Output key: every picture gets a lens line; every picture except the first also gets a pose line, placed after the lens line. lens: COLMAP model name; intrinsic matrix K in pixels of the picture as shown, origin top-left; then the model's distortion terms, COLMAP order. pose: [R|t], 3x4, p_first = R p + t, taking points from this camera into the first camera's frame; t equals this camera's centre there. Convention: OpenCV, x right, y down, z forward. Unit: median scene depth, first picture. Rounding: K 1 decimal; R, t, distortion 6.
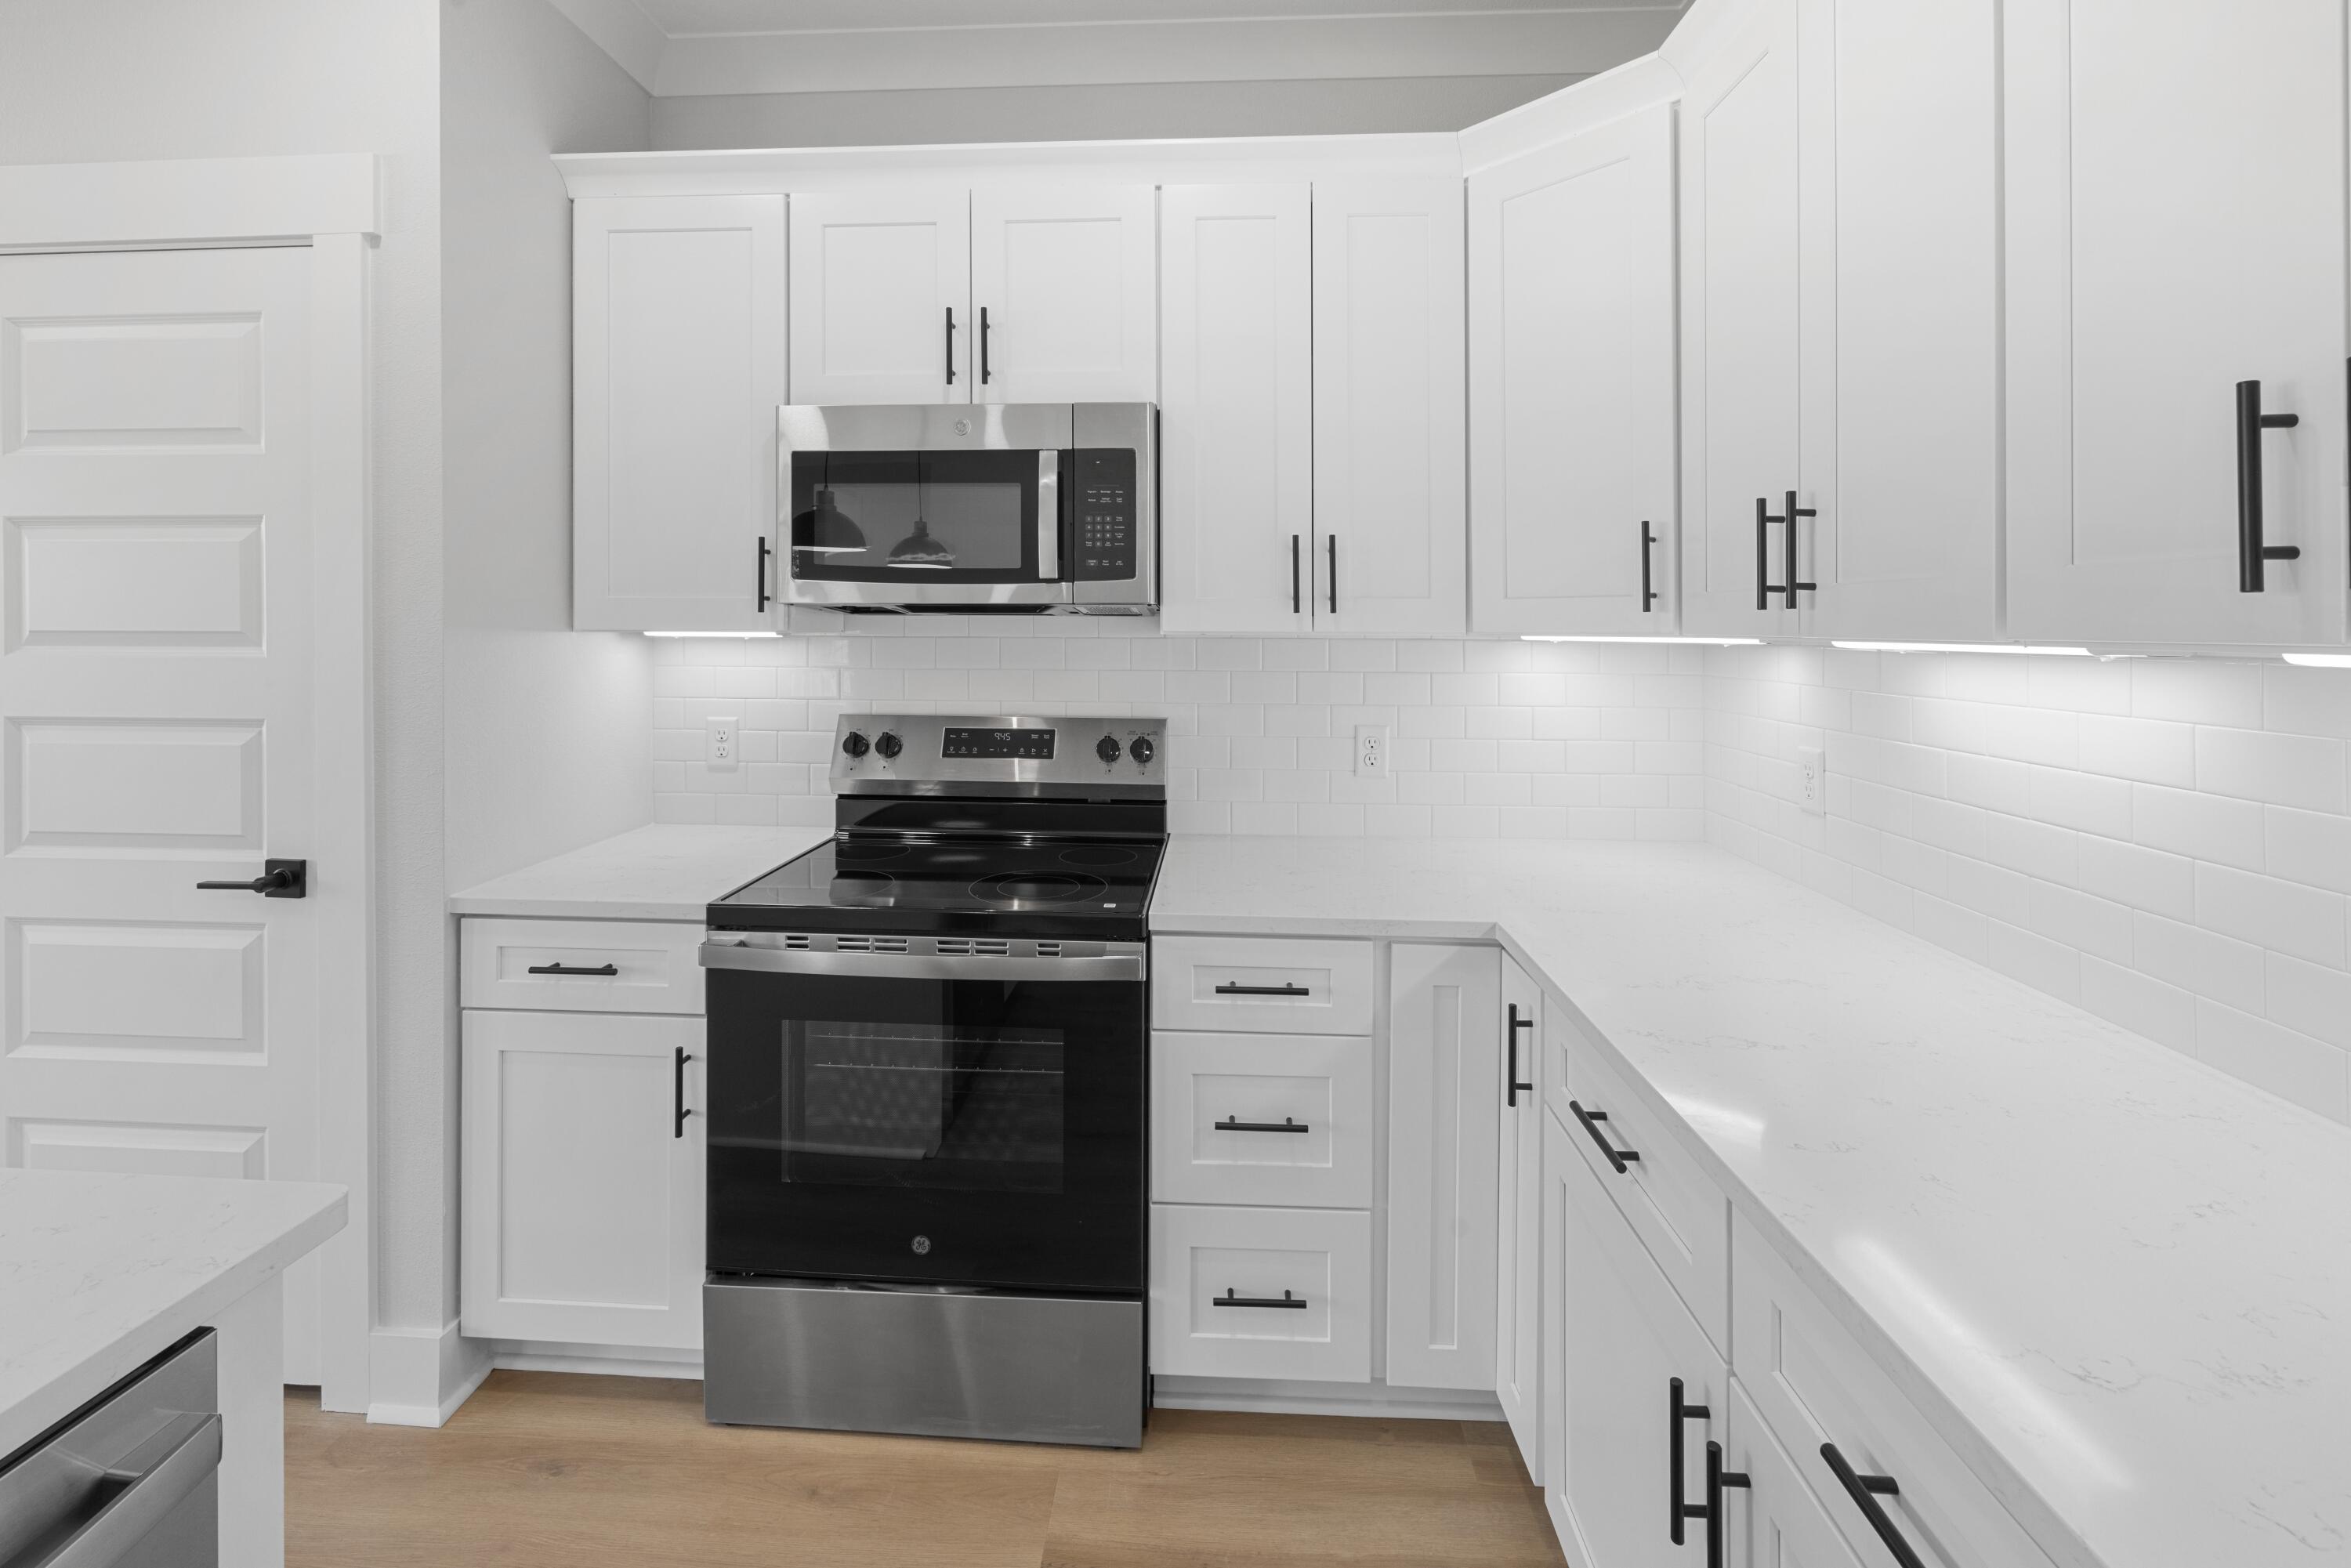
lens RADIAL K [[954.3, 0, 1165.3], [0, 954.3, 621.3], [0, 0, 1]] dist [-0.003721, -0.000365]
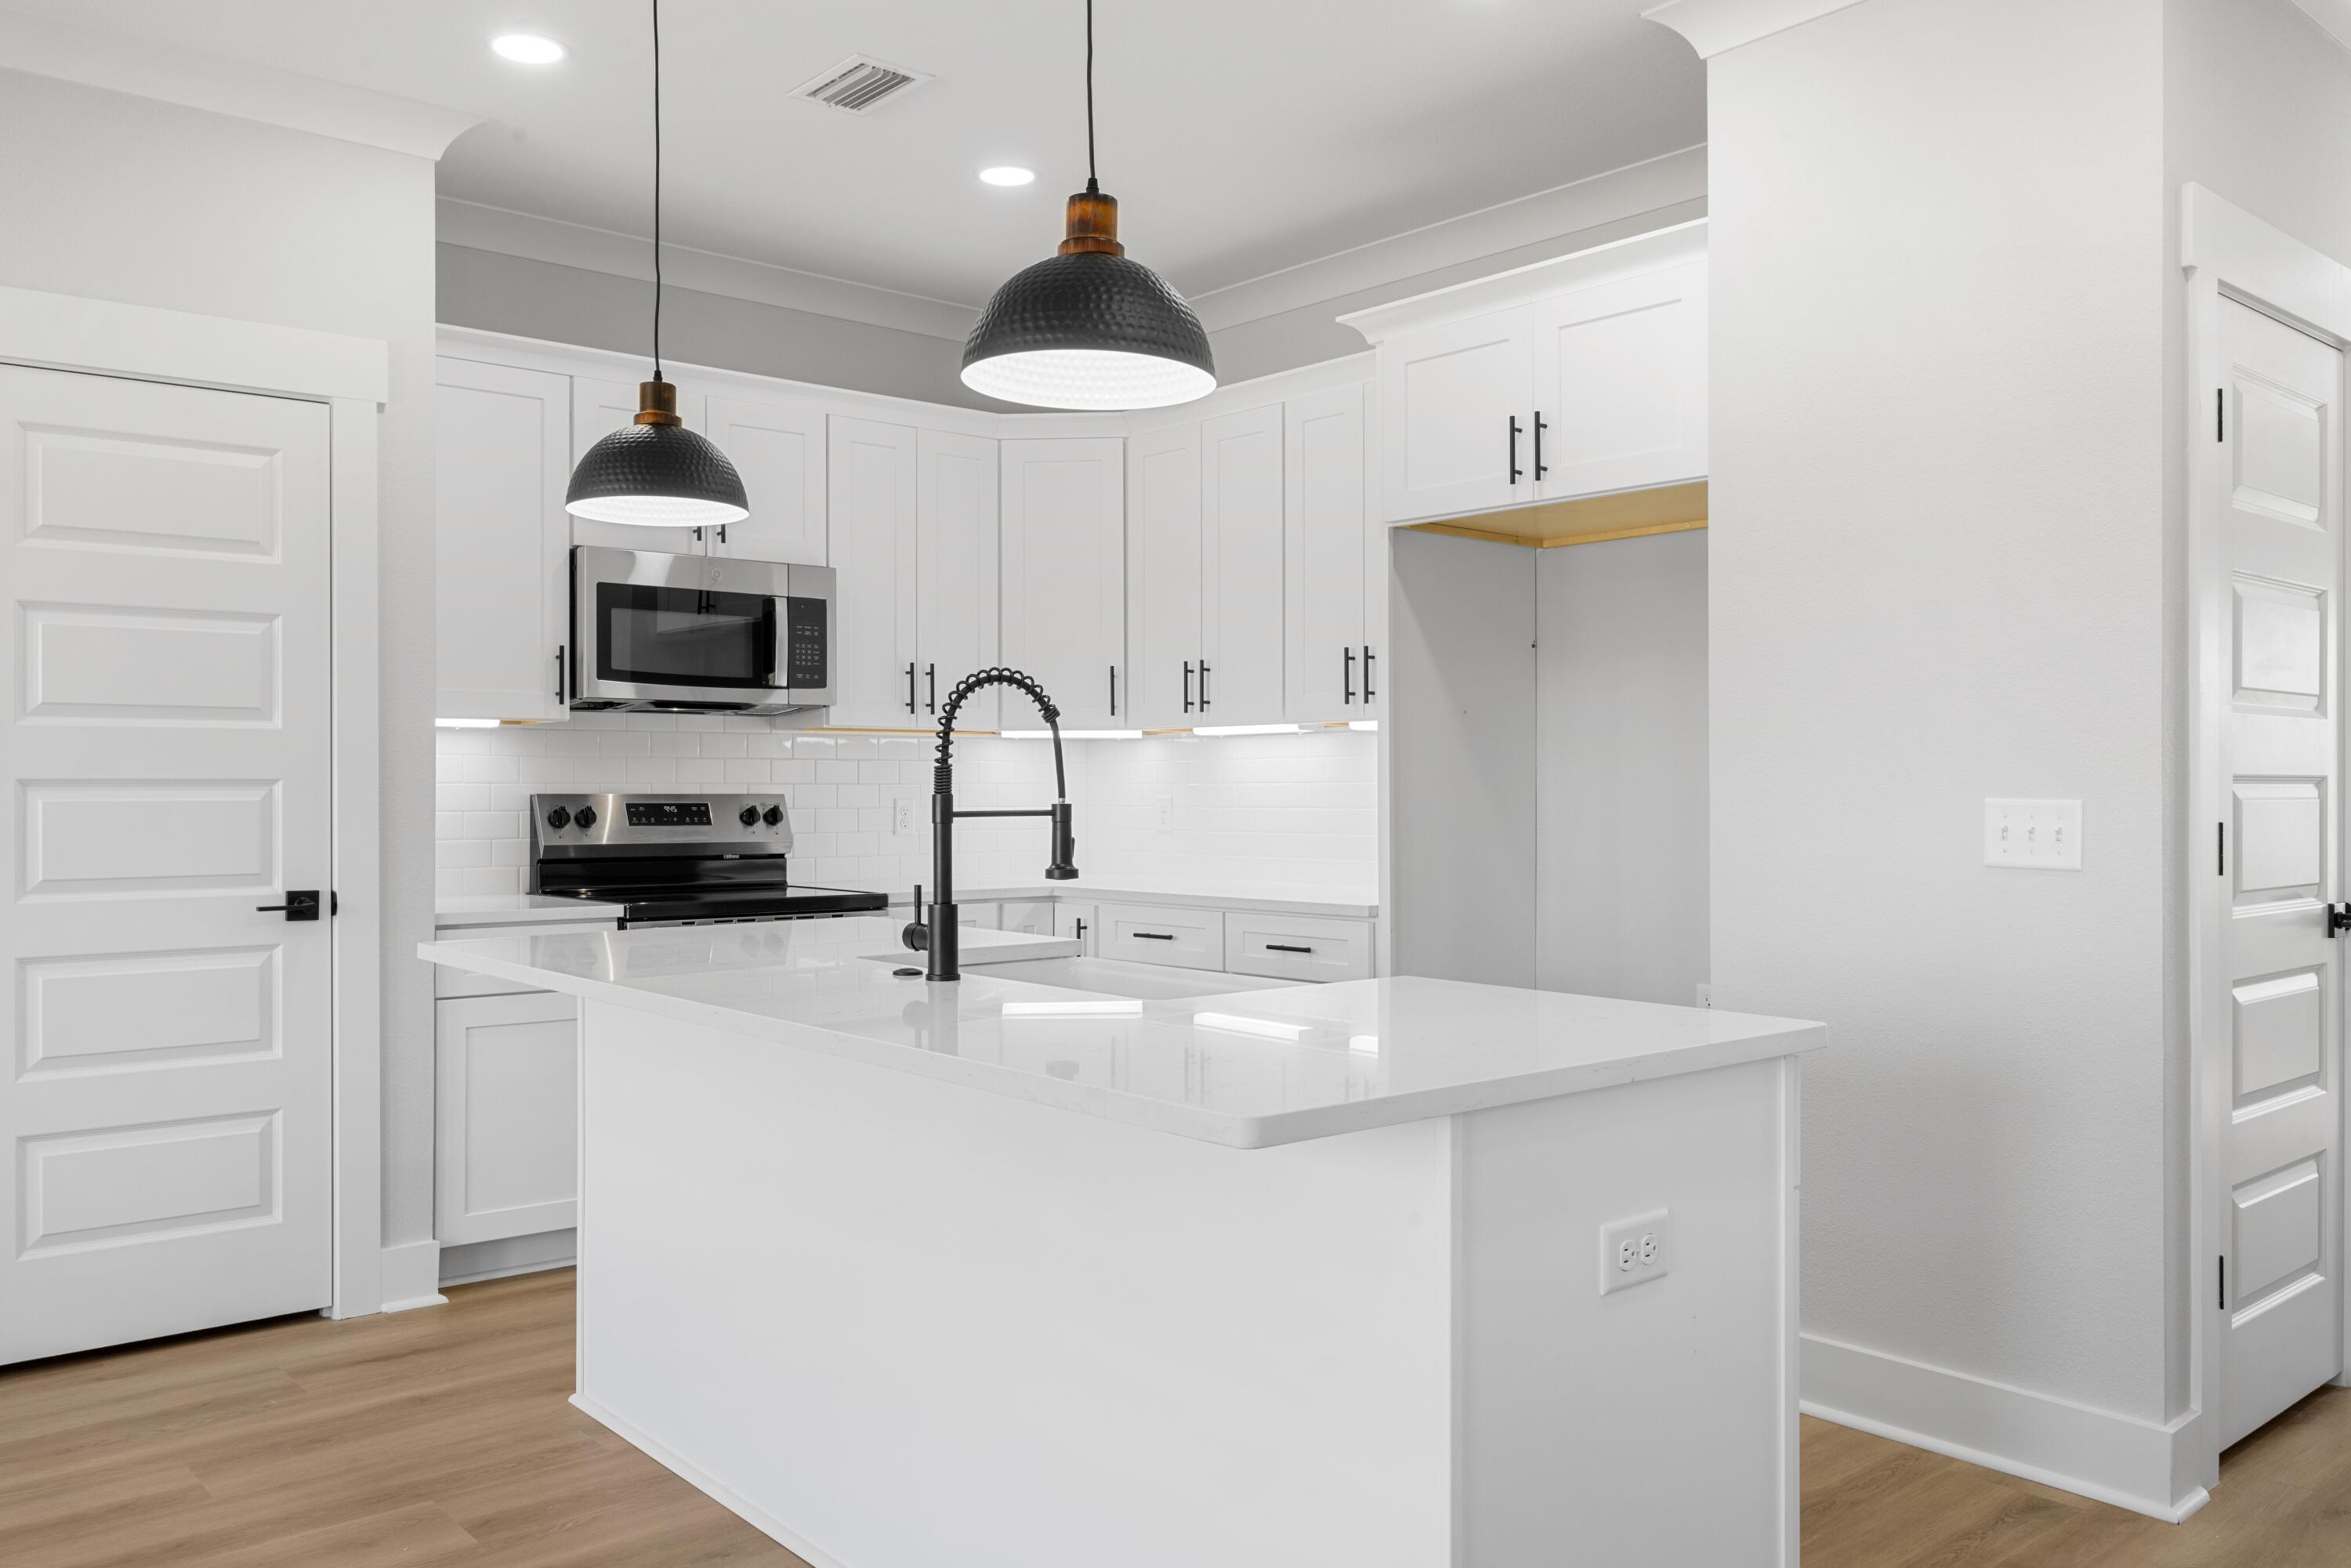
lens RADIAL K [[1820.8, 0, 1142.9], [0, 1820.8, 778.5], [0, 0, 1]] dist [0.000299, -0.009294]
pose [[0.725974, -0.001050, 0.687722, -1.598441], [-0.000039, 0.999999, 0.001568, 0.090196], [-0.687722, -0.001165, 0.725973, -1.361106]]
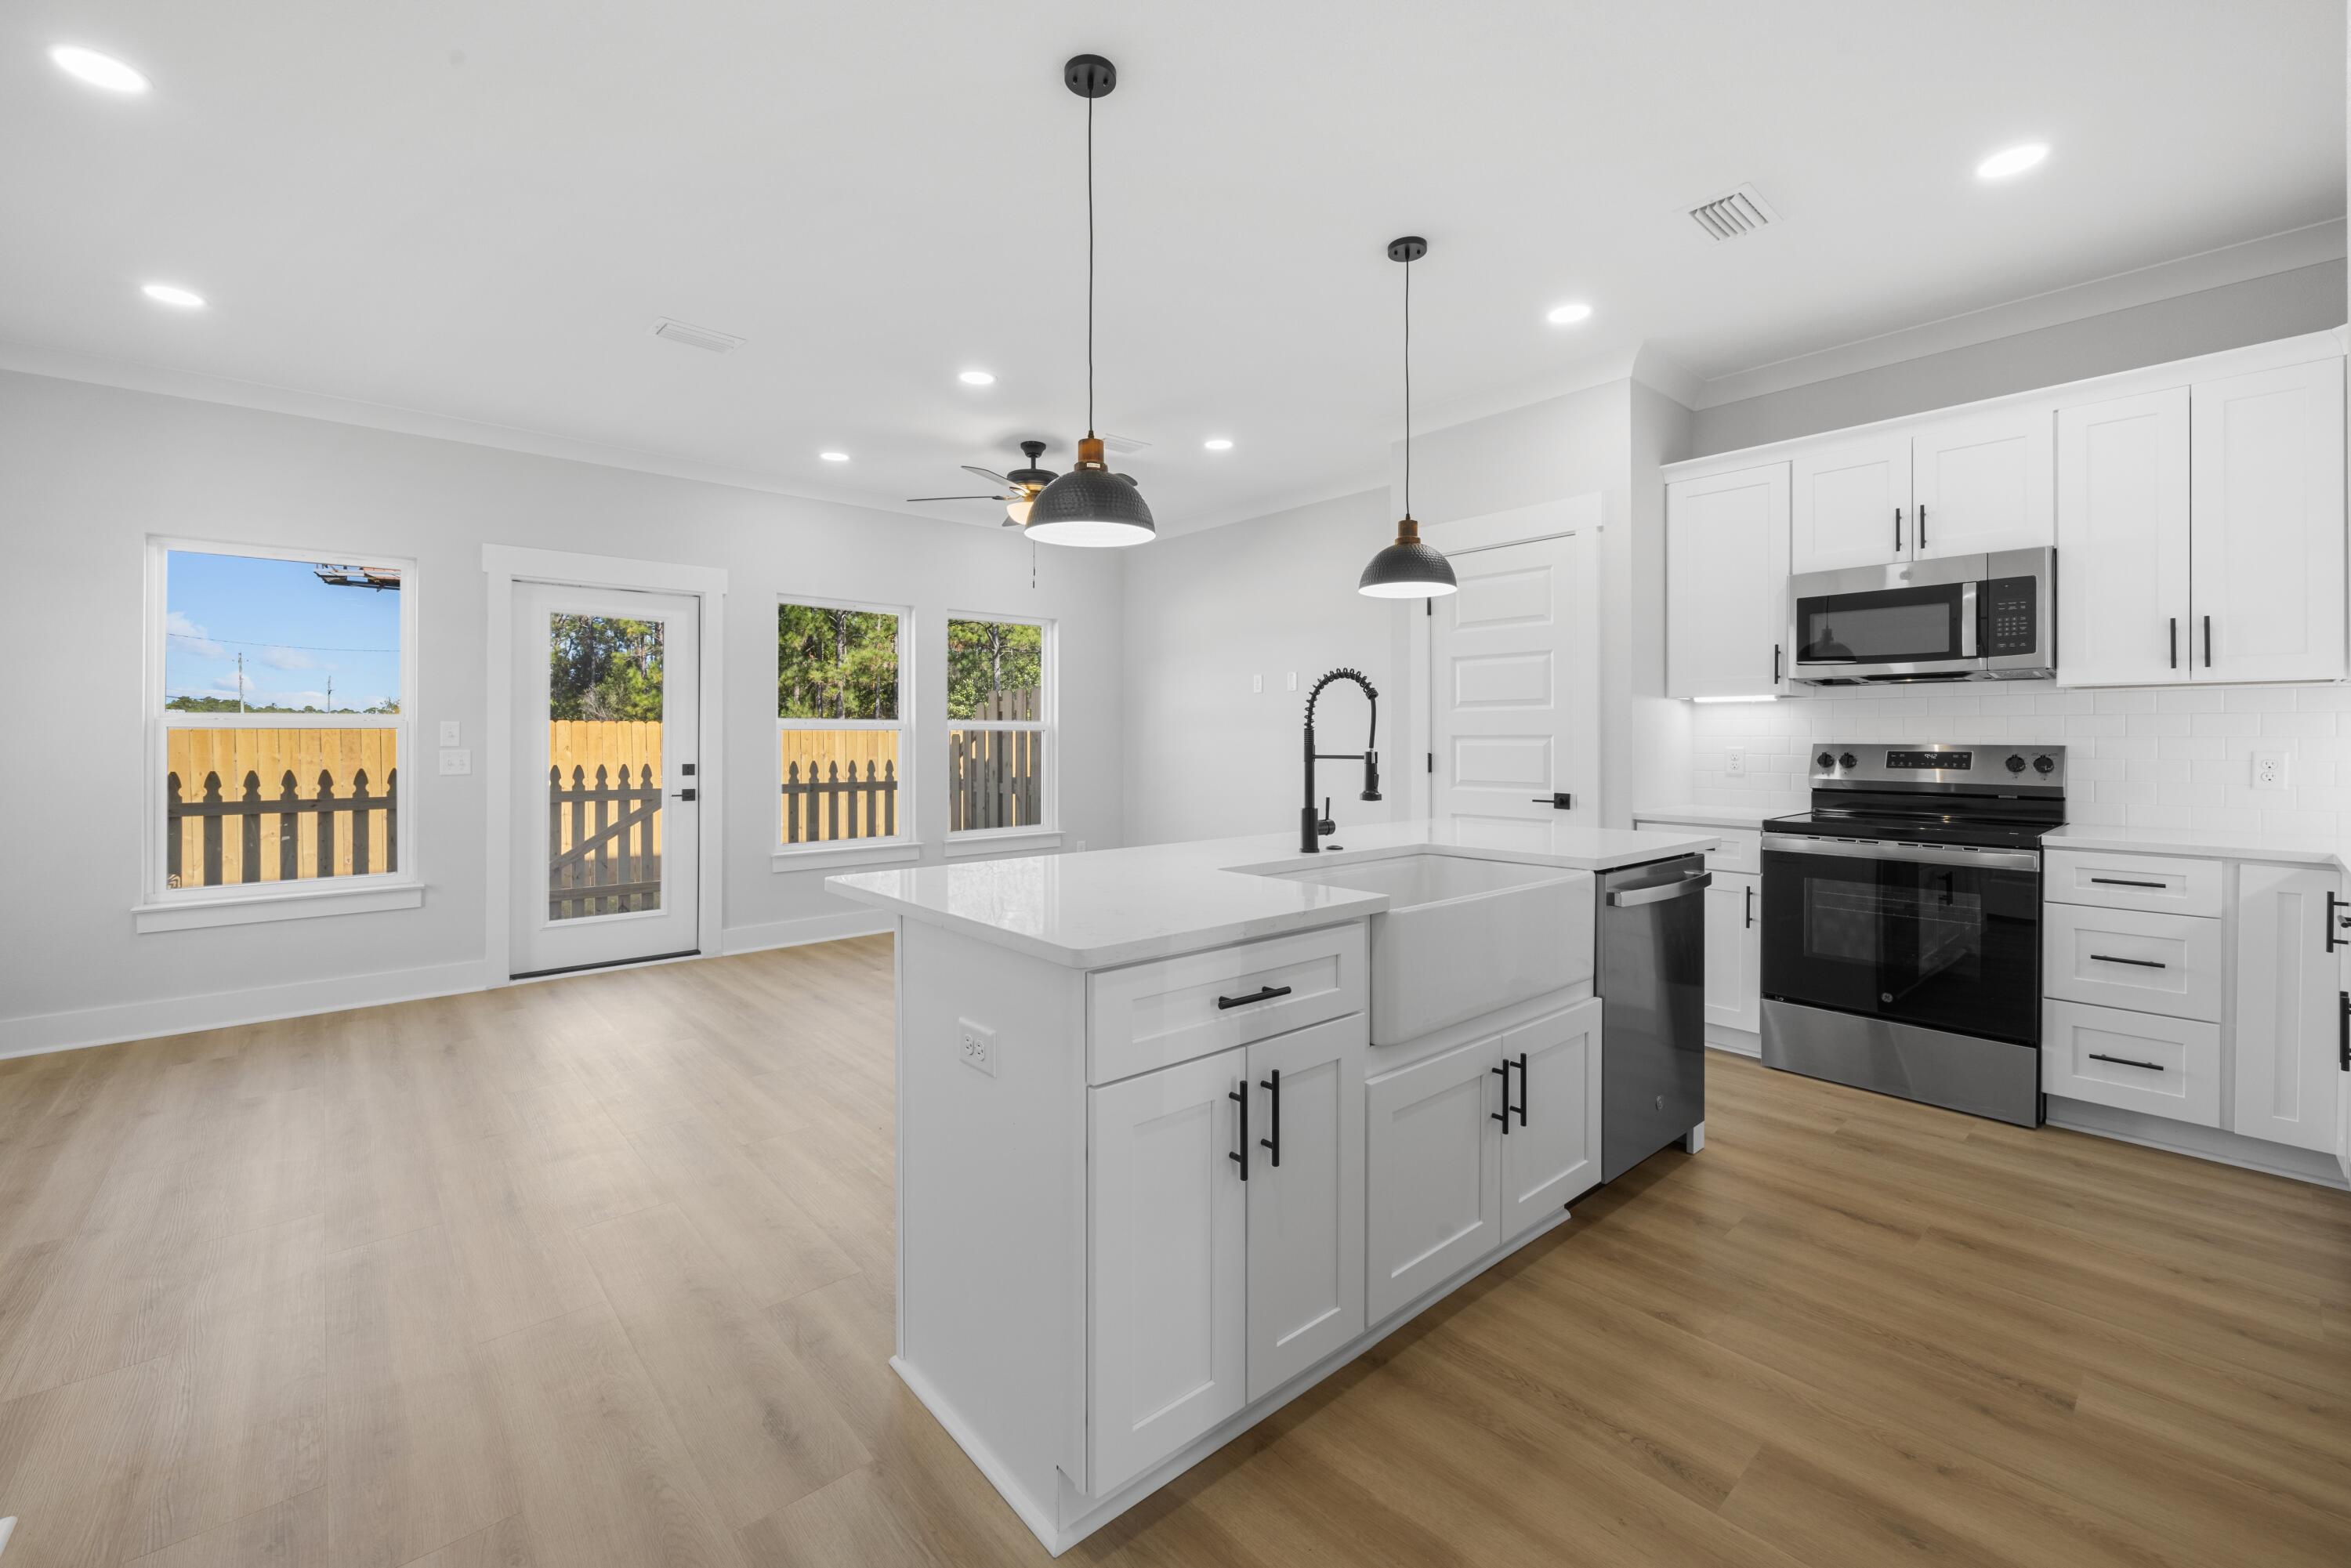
lens RADIAL K [[954.3, 0, 1180.1], [0, 954.3, 745.0], [0, 0, 1]] dist [-0.003721, -0.000365]
pose [[0.704735, 0.001689, -0.709469, 0.095265], [0.006261, 0.999943, 0.008601, 0.093163], [0.709443, -0.010504, 0.704684, -1.251057]]
